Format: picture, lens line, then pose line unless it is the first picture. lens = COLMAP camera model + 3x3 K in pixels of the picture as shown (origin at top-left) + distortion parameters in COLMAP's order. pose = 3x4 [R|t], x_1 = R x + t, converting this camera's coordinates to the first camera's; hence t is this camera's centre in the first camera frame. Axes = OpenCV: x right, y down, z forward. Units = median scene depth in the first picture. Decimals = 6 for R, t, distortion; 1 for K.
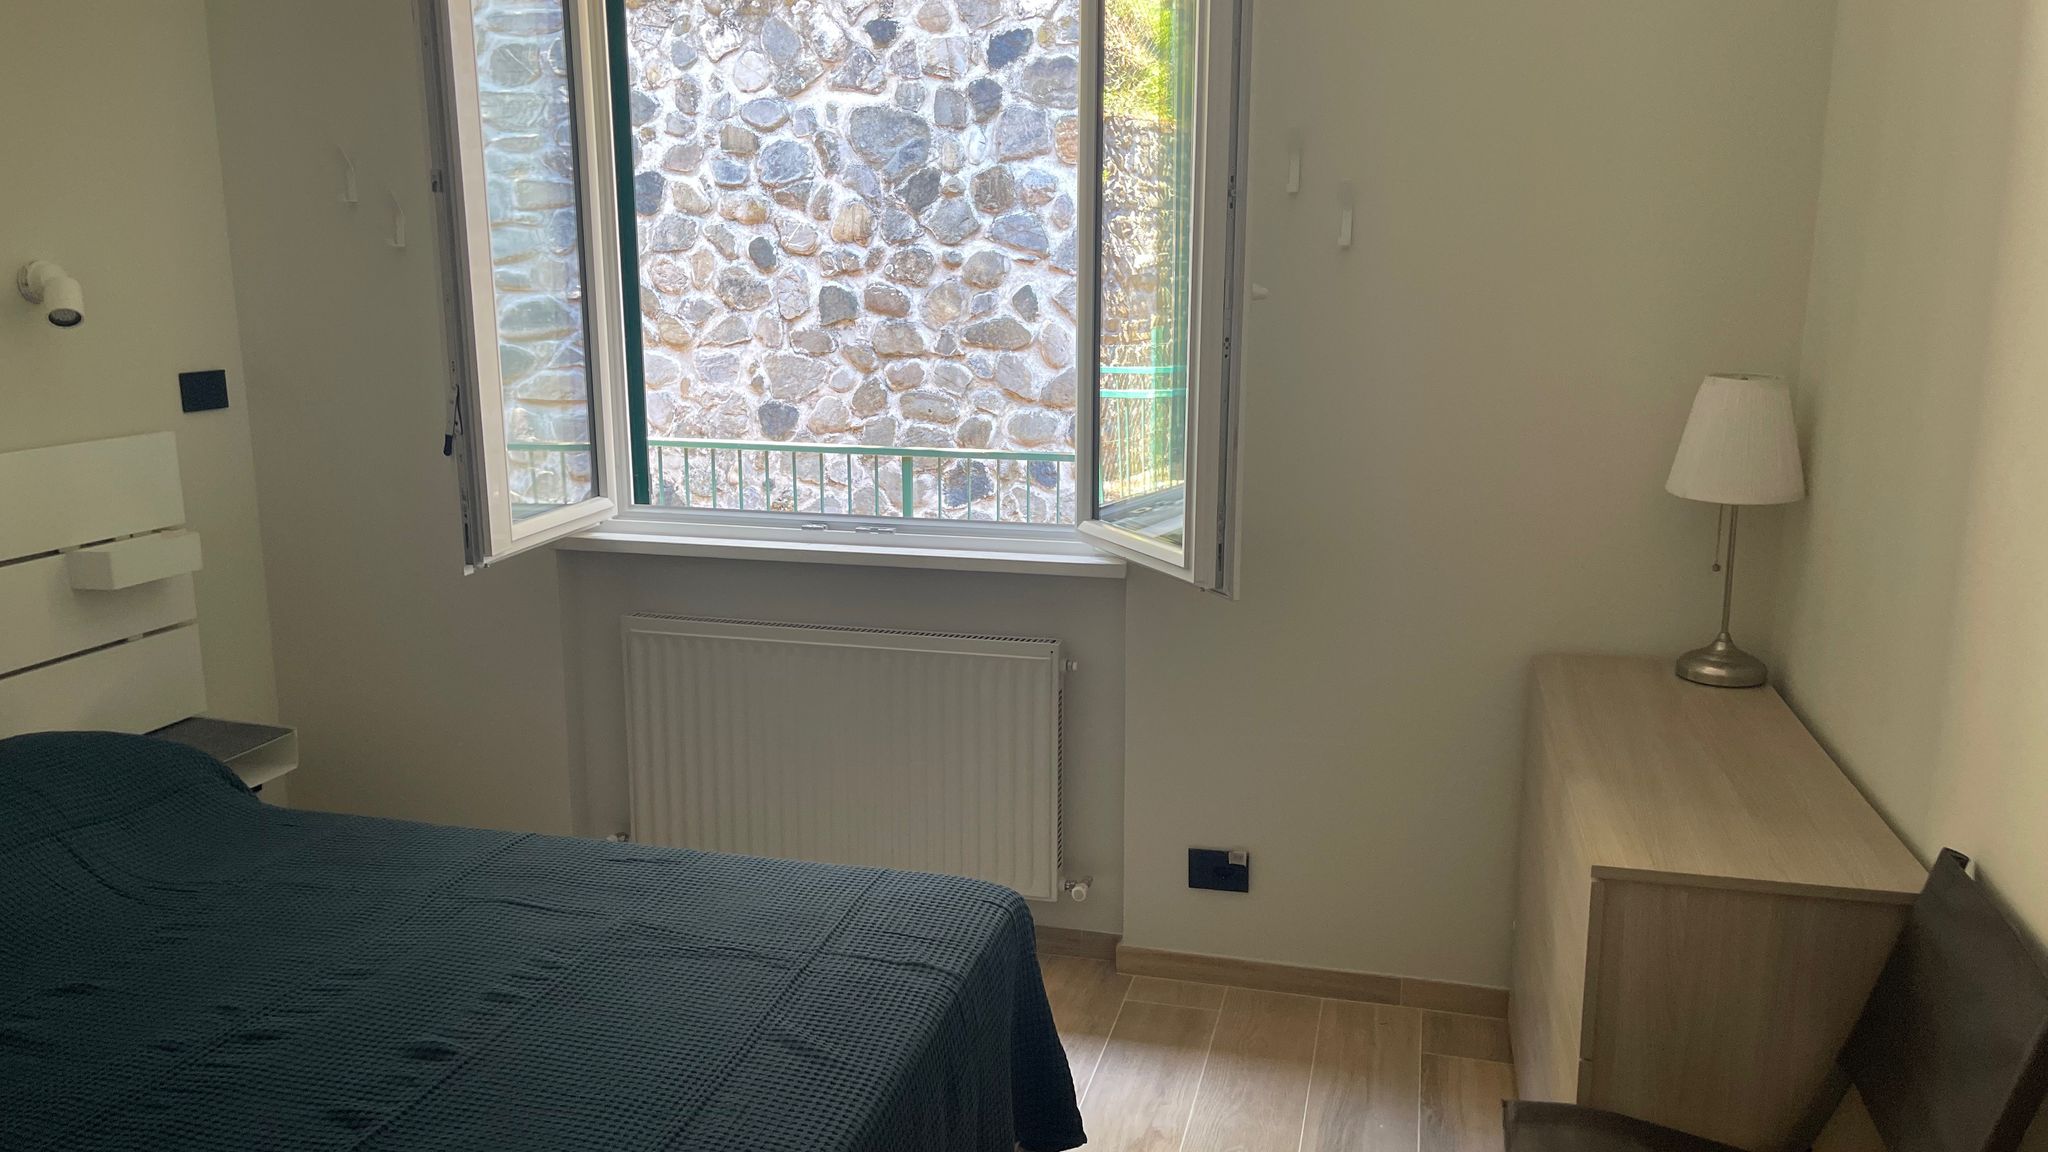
lens RADIAL K [[1528.6, 0, 1024.0], [0, 1528.6, 576.0], [0, 0, 1]] dist [0.094881, -0.108422]
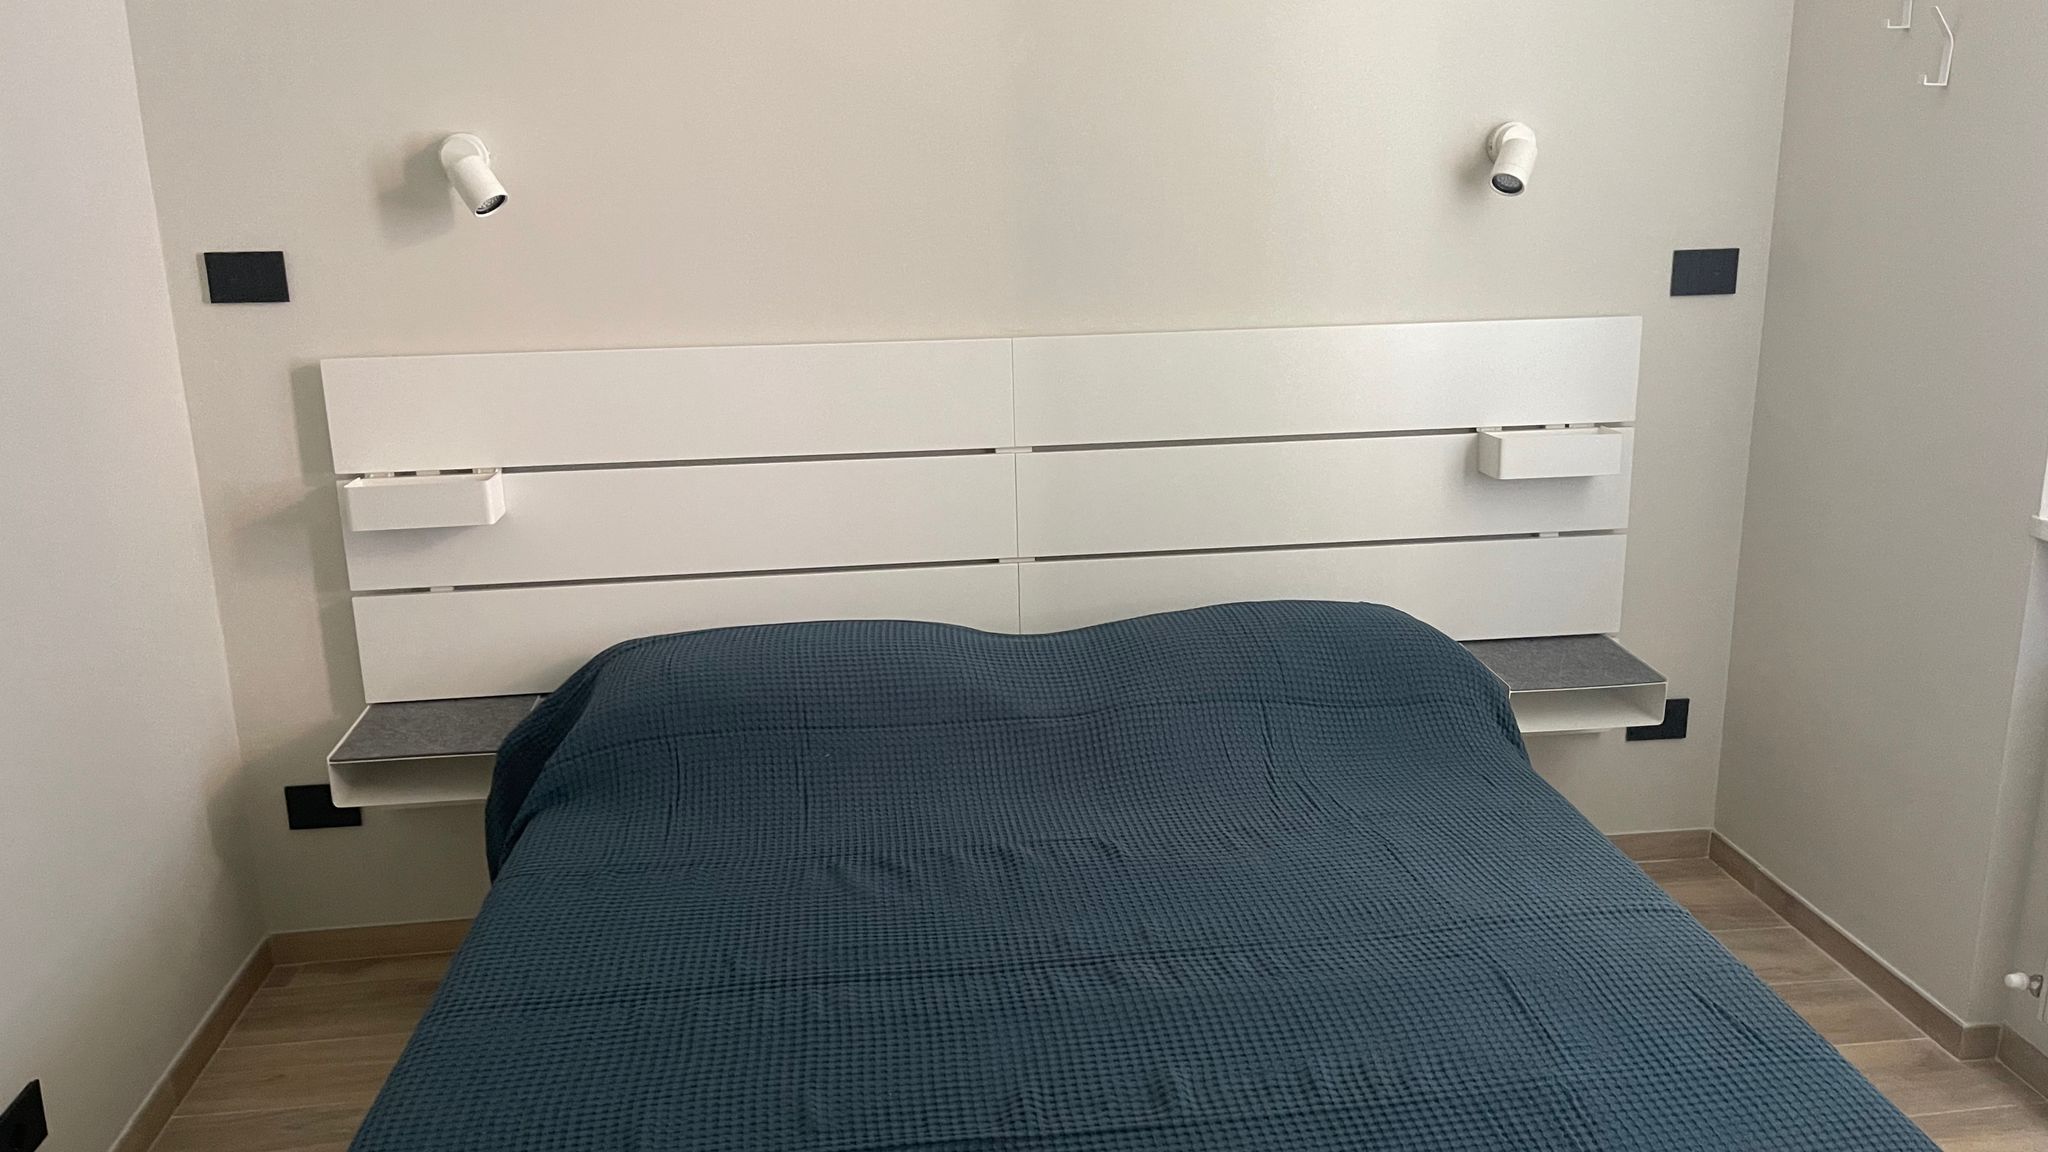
lens RADIAL K [[1535.3, 0, 1024.7], [0, 1535.3, 583.8], [0, 0, 1]] dist [0.087563, -0.093990]
pose [[0.362619, 0.249366, -0.897955, 0.156685], [-0.166343, 0.965382, 0.200917, -0.065244], [0.916972, 0.076512, 0.391547, 0.341392]]
